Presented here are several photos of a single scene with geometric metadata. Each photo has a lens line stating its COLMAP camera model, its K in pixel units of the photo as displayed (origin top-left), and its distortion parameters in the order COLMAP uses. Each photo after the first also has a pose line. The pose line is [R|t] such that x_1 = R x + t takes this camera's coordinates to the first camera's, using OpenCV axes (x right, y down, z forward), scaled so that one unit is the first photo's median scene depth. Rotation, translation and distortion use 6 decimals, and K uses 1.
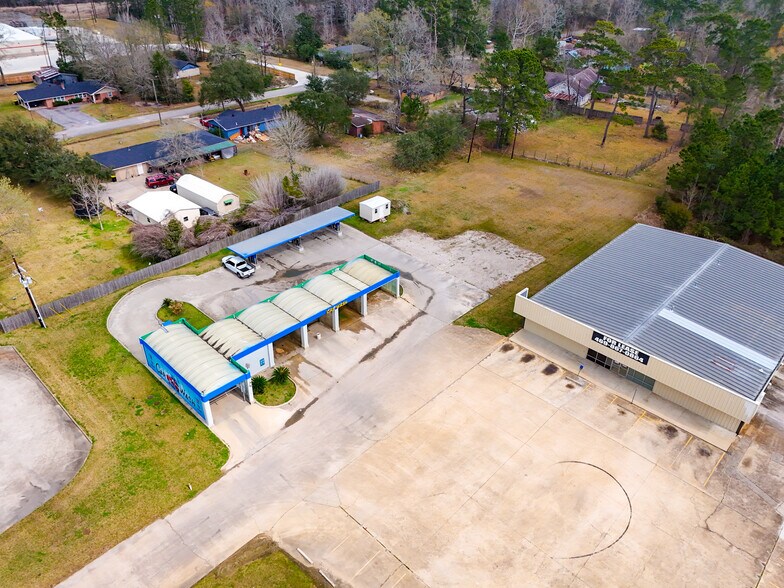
lens RADIAL K [[572.7, 0, 393.1], [0, 572.7, 295.0], [0, 0, 1]] dist [0.055496, -0.036353]
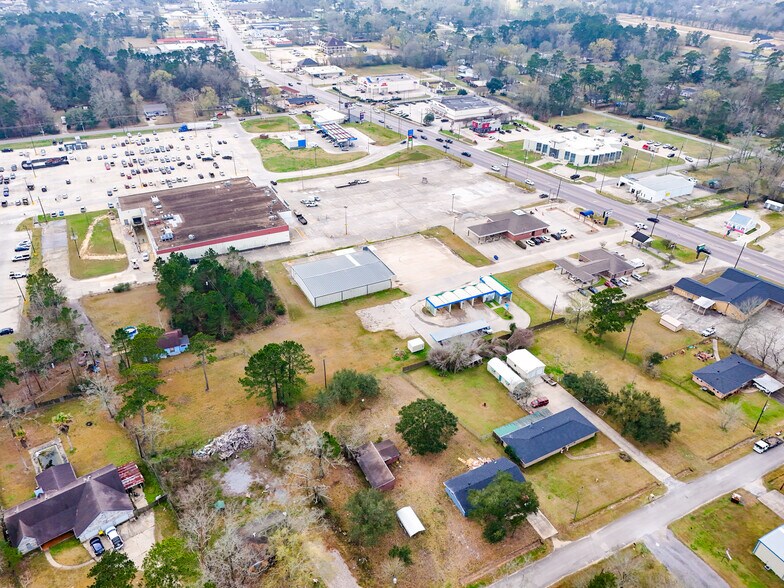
lens RADIAL K [[572.7, 0, 388.6], [0, 572.7, 293.1], [0, 0, 1]] dist [0.055496, -0.036353]
pose [[-0.945047, -0.207265, 0.252838, -0.514239], [0.141561, 0.437686, 0.887914, -2.532985], [-0.294697, 0.874913, -0.384293, 2.121336]]
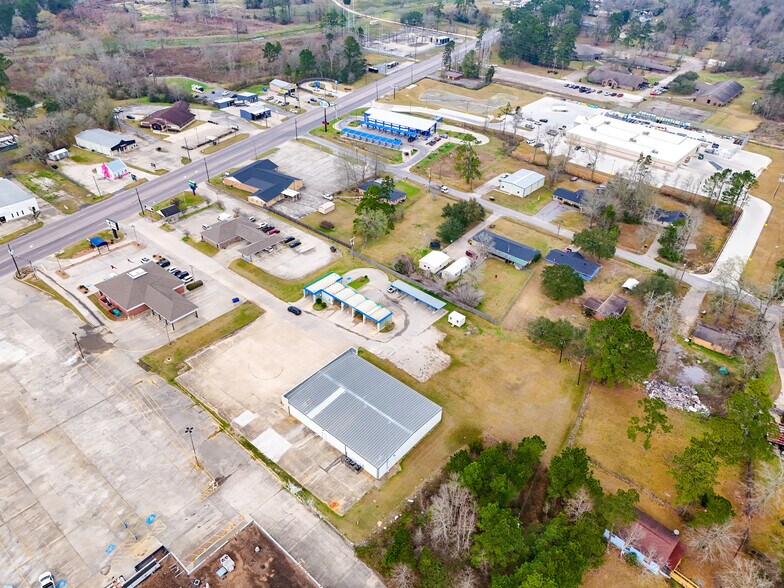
lens RADIAL K [[572.7, 0, 391.3], [0, 572.7, 291.3], [0, 0, 1]] dist [0.055496, -0.036353]
pose [[0.058701, 0.558280, -0.827573, 1.909396], [-0.565114, 0.701967, 0.433461, -1.189009], [0.822922, 0.442229, 0.356698, 0.163645]]
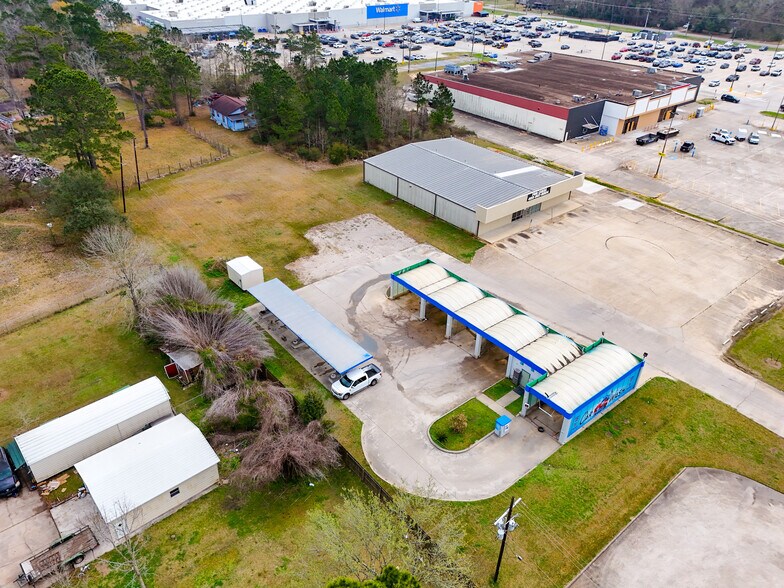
lens RADIAL K [[572.7, 0, 388.6], [0, 572.7, 296.9], [0, 0, 1]] dist [0.055496, -0.036353]
pose [[0.117000, -0.551021, 0.826249, -0.926523], [0.522878, 0.741495, 0.420458, -0.480017], [-0.844340, 0.382834, 0.374871, 0.710652]]
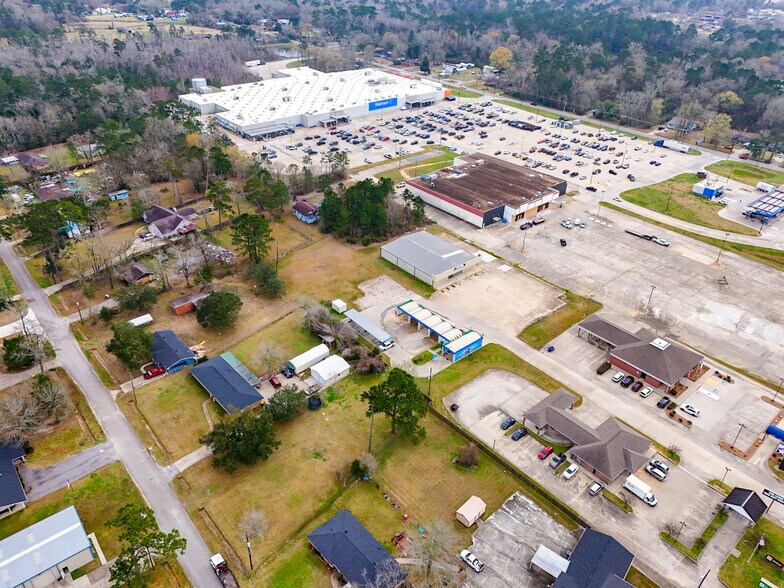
lens RADIAL K [[572.7, 0, 388.6], [0, 572.7, 288.7], [0, 0, 1]] dist [0.055496, -0.036353]
pose [[0.094009, -0.543281, 0.834271, -2.242767], [0.522969, 0.740004, 0.422964, -1.287432], [-0.847152, 0.396535, 0.353686, 0.132573]]
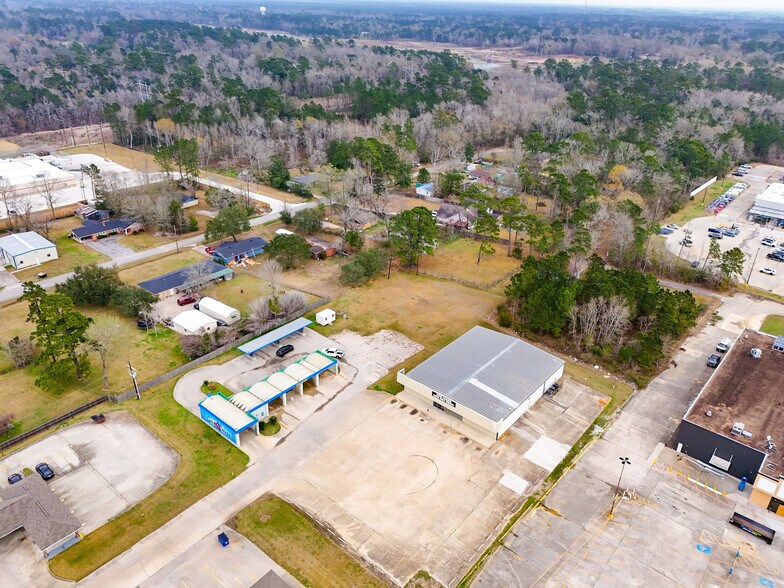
lens RADIAL K [[572.7, 0, 393.9], [0, 572.7, 296.1], [0, 0, 1]] dist [0.055496, -0.036353]
pose [[0.998068, -0.024013, 0.057295, 0.093203], [0.029319, 0.995172, -0.093660, -0.069750], [-0.054769, 0.095159, 0.993954, -0.832699]]
